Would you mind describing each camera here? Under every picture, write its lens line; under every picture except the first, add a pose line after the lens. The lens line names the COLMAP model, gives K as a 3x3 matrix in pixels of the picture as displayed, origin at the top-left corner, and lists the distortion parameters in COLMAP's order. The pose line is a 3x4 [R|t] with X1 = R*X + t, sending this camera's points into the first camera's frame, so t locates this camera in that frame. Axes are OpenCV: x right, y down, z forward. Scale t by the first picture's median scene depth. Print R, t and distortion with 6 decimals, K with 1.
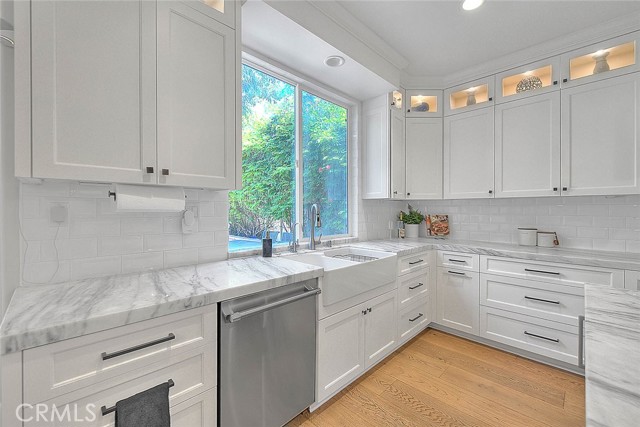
lens RADIAL K [[268.5, 0, 331.9], [0, 268.5, 210.2], [0, 0, 1]] dist [0.023936, 0.000058]
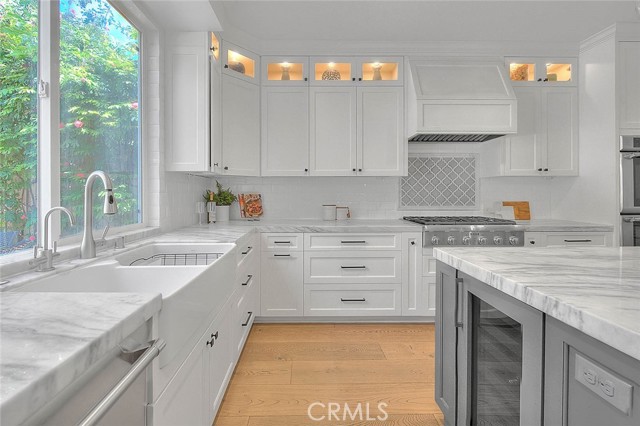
lens RADIAL K [[273.5, 0, 318.8], [0, 273.5, 191.0], [0, 0, 1]] dist [0.001564, 0.000006]
pose [[0.728712, -0.002574, 0.684815, -0.088361], [0.006744, 0.999971, -0.003417, 0.015704], [-0.684787, 0.007108, 0.728709, 0.231422]]
